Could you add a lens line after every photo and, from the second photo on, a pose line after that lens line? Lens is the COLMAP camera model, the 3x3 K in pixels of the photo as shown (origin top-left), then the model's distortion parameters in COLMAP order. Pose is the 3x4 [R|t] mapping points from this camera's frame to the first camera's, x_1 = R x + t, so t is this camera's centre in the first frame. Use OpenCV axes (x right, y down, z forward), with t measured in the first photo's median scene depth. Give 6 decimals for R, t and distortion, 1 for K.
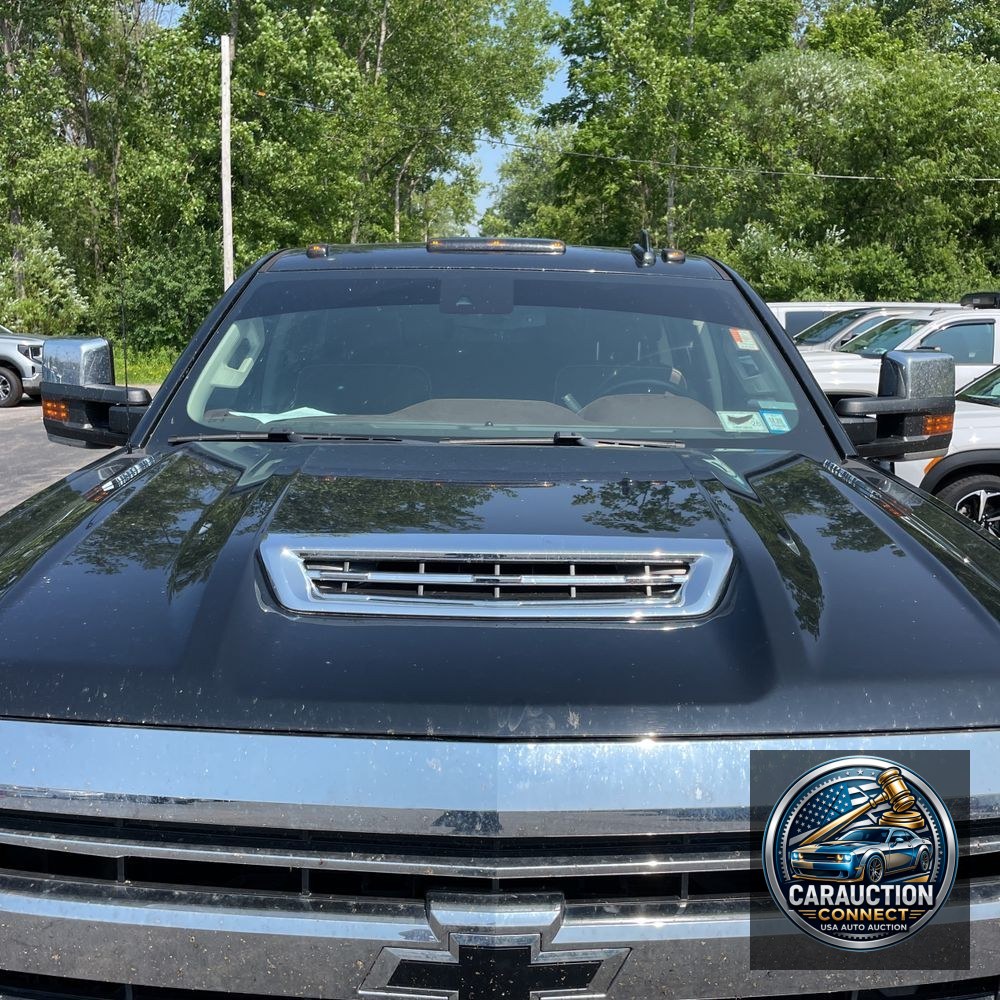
lens RADIAL K [[1010.6, 0, 500.0], [0, 1010.6, 500.0], [0, 0, 1]] dist [0.085595, -0.124840]
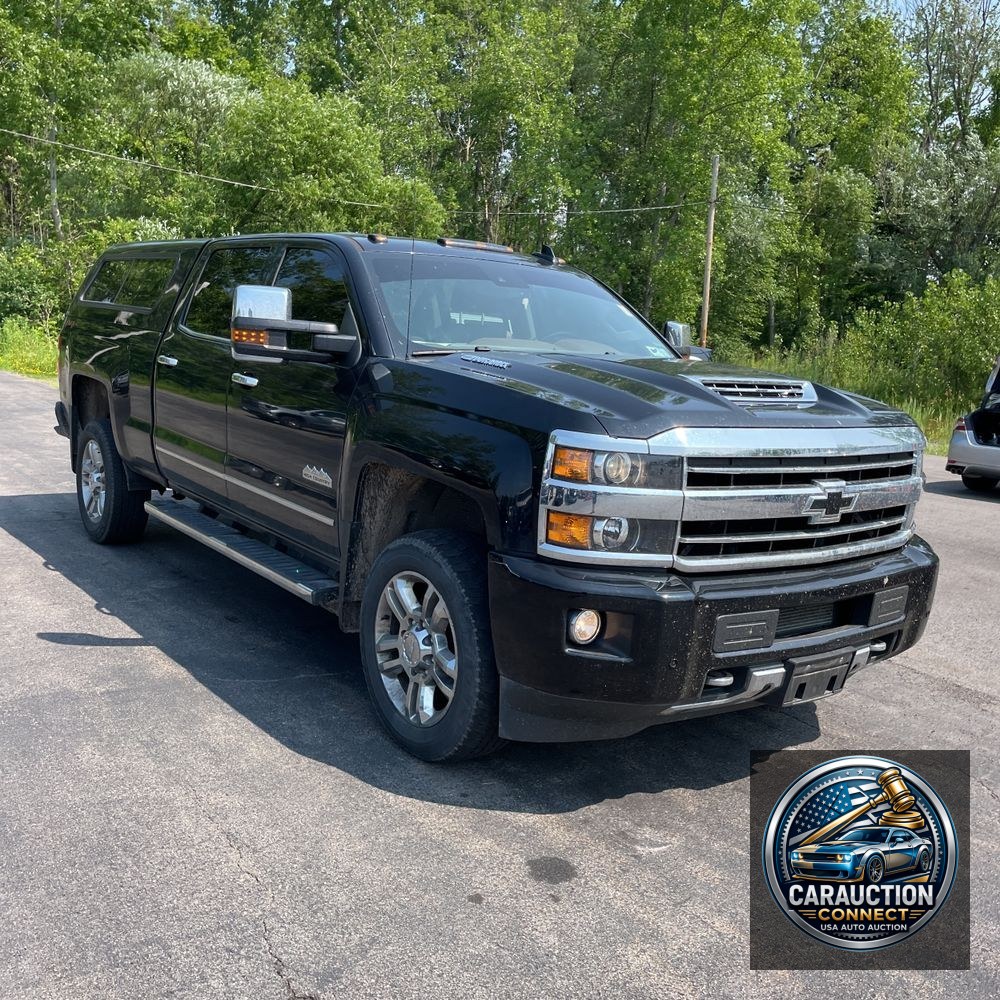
lens RADIAL K [[1010.6, 0, 500.0], [0, 1010.6, 500.0], [0, 0, 1]] dist [0.085595, -0.124840]
pose [[0.807134, -0.057463, 0.587565, -0.110158], [0.056794, 0.998193, 0.019604, 0.014278], [-0.587630, 0.017547, 0.808940, -0.037214]]
